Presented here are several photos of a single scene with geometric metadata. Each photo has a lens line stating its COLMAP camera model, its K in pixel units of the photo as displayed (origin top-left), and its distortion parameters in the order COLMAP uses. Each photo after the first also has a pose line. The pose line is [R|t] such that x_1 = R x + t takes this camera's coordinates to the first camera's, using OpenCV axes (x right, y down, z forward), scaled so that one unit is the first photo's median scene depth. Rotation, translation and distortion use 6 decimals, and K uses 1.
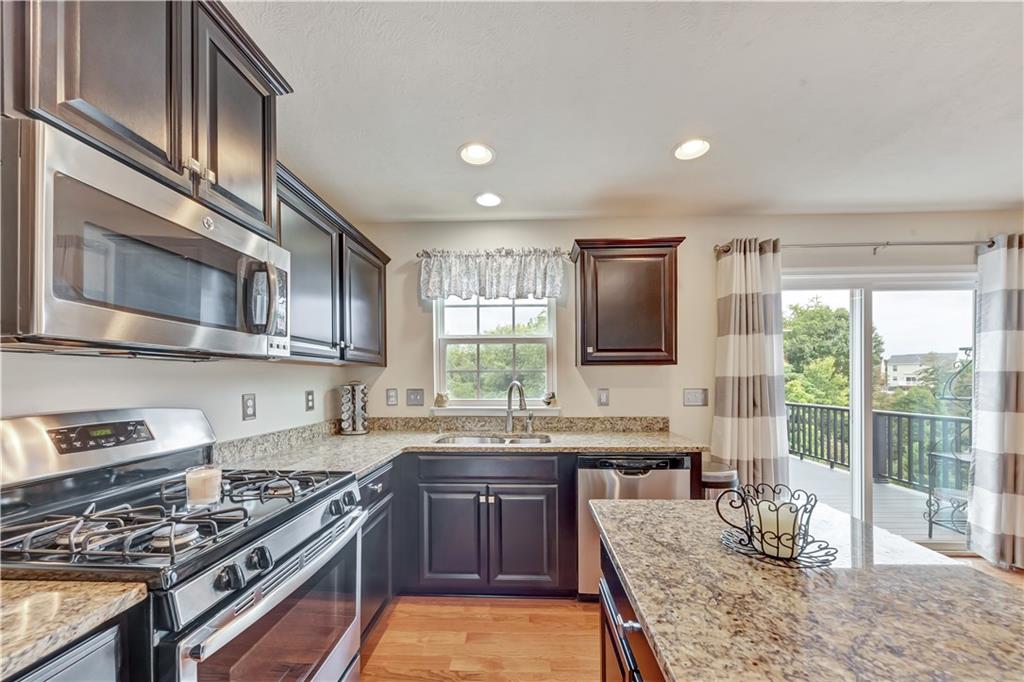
lens RADIAL K [[374.0, 0, 516.6], [0, 374.0, 381.3], [0, 0, 1]] dist [0.002724, -0.000798]
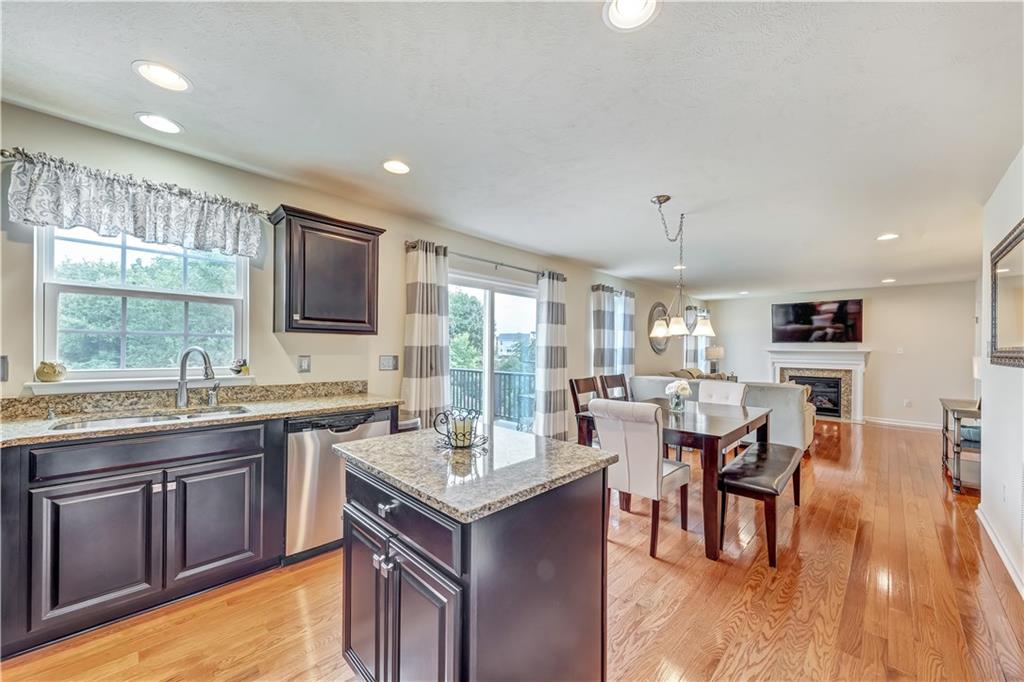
lens RADIAL K [[374.0, 0, 515.6], [0, 374.0, 348.7], [0, 0, 1]] dist [0.002724, -0.000798]
pose [[0.676685, 0.013667, 0.736146, -0.135945], [-0.009944, 0.999906, -0.009423, 0.005339], [-0.736205, -0.000944, 0.676758, -0.116252]]
